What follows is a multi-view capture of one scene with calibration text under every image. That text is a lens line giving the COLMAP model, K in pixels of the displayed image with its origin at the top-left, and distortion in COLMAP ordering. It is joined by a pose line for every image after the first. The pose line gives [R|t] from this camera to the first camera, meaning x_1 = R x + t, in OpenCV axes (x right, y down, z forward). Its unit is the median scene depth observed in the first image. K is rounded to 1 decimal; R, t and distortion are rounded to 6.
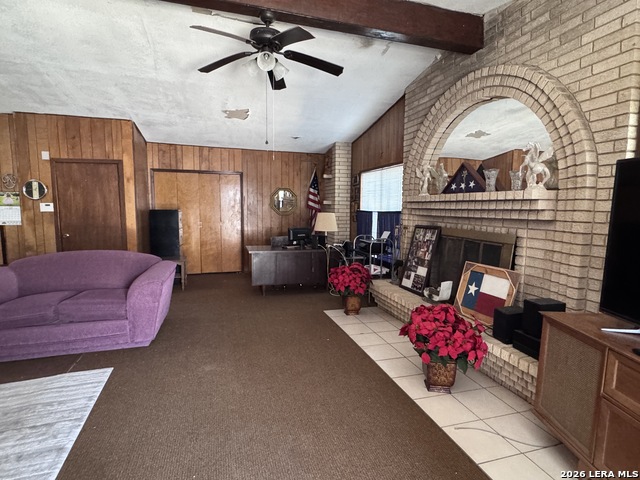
lens RADIAL K [[338.6, 0, 319.1], [0, 338.6, 239.4], [0, 0, 1]] dist [0.000853, -0.000575]
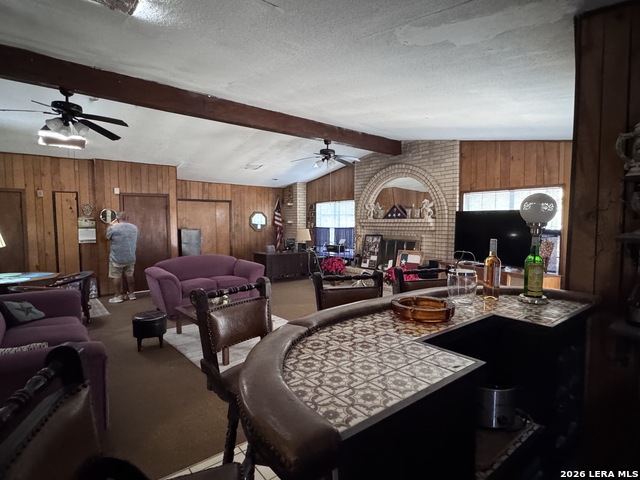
lens RADIAL K [[338.6, 0, 317.5], [0, 338.6, 242.3], [0, 0, 1]] dist [0.000853, -0.000575]
pose [[0.922524, -0.034412, 0.384403, -0.707872], [0.047750, 0.998541, -0.025206, 0.035990], [-0.382975, 0.041608, 0.922821, -0.650550]]
